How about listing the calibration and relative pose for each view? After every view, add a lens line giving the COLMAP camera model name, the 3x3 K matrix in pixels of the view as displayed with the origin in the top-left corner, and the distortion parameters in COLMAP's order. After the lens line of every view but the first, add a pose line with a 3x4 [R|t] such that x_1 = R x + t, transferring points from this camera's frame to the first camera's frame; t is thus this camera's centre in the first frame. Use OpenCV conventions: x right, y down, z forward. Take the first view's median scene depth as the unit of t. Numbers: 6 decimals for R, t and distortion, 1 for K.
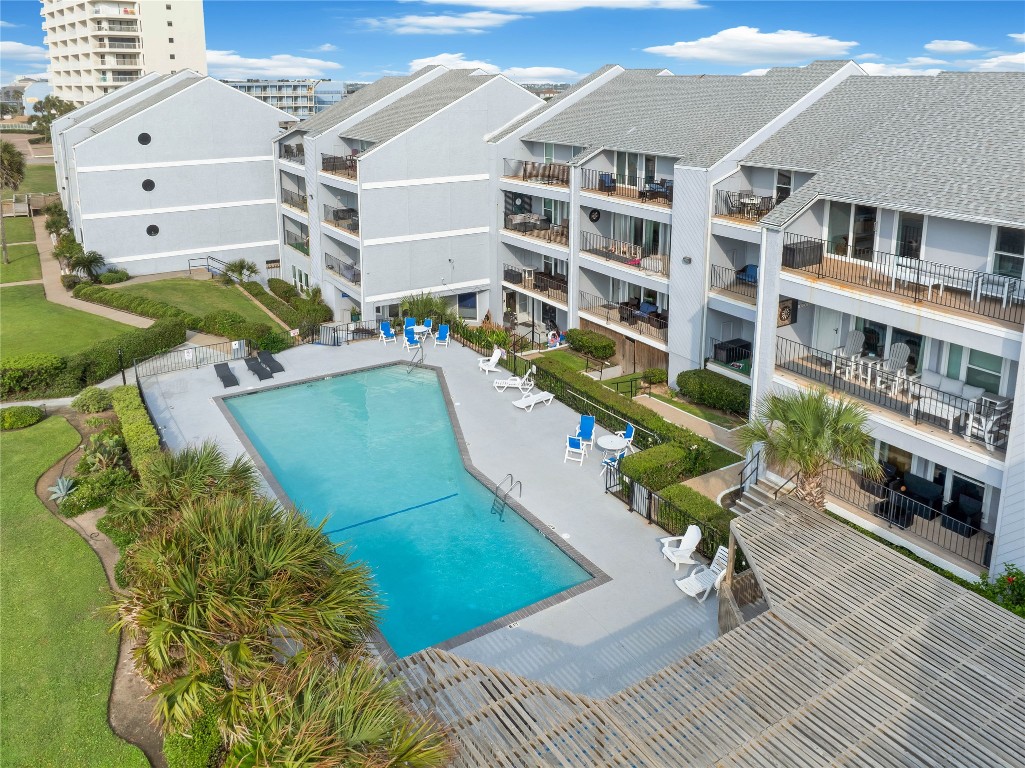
lens RADIAL K [[794.9, 0, 516.6], [0, 794.9, 263.1], [0, 0, 1]] dist [-0.041712, -0.001460]
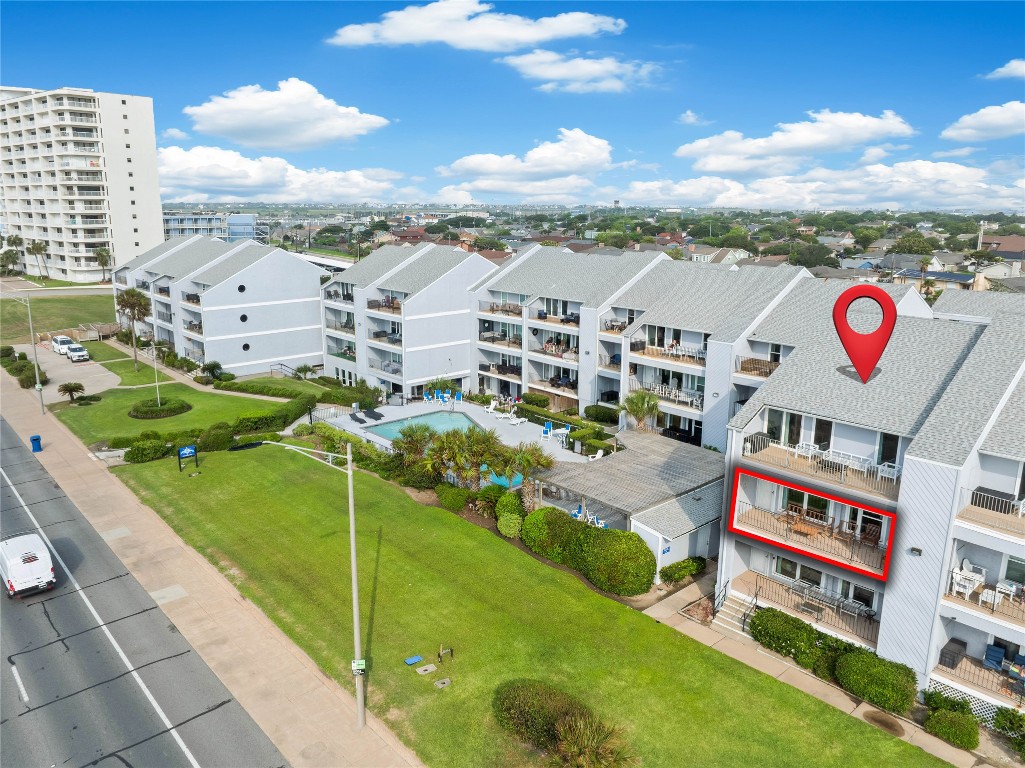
lens RADIAL K [[736.2, 0, 512.5], [0, 736.2, 384.0], [0, 0, 1]] dist [-0.003725, -0.002561]
pose [[0.987770, -0.033392, 0.152300, -0.237920], [0.031336, 0.999383, 0.015879, 0.035972], [-0.152736, -0.010912, 0.988207, -0.758108]]
